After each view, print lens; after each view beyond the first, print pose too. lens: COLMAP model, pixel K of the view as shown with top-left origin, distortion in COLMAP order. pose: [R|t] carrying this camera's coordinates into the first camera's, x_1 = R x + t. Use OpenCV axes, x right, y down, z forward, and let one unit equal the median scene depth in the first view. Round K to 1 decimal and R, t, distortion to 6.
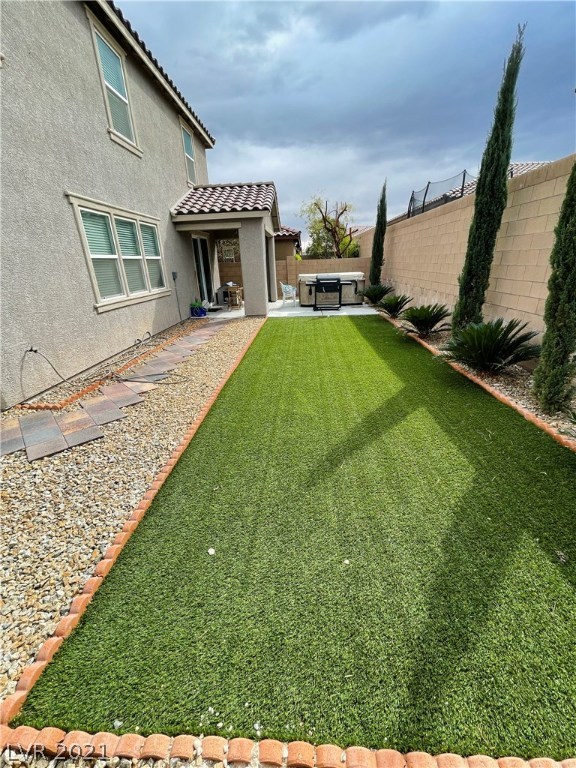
lens RADIAL K [[309.2, 0, 288.7], [0, 309.2, 381.6], [0, 0, 1]] dist [-0.001900, -0.000673]
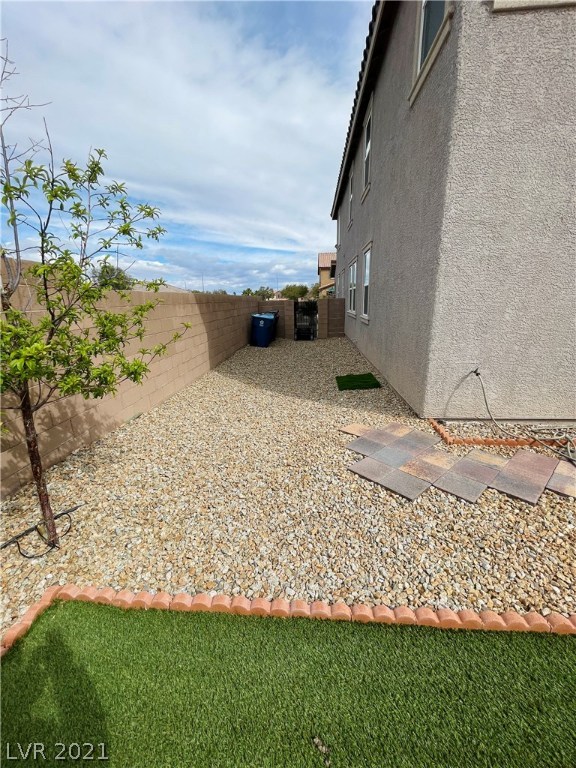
lens RADIAL K [[309.2, 0, 288.7], [0, 309.2, 381.6], [0, 0, 1]] dist [-0.001900, -0.000673]
pose [[-0.039465, 0.294596, -0.954807, 0.027613], [-0.340677, 0.894331, 0.290018, -0.158580], [0.939352, 0.336726, 0.065067, 0.483763]]
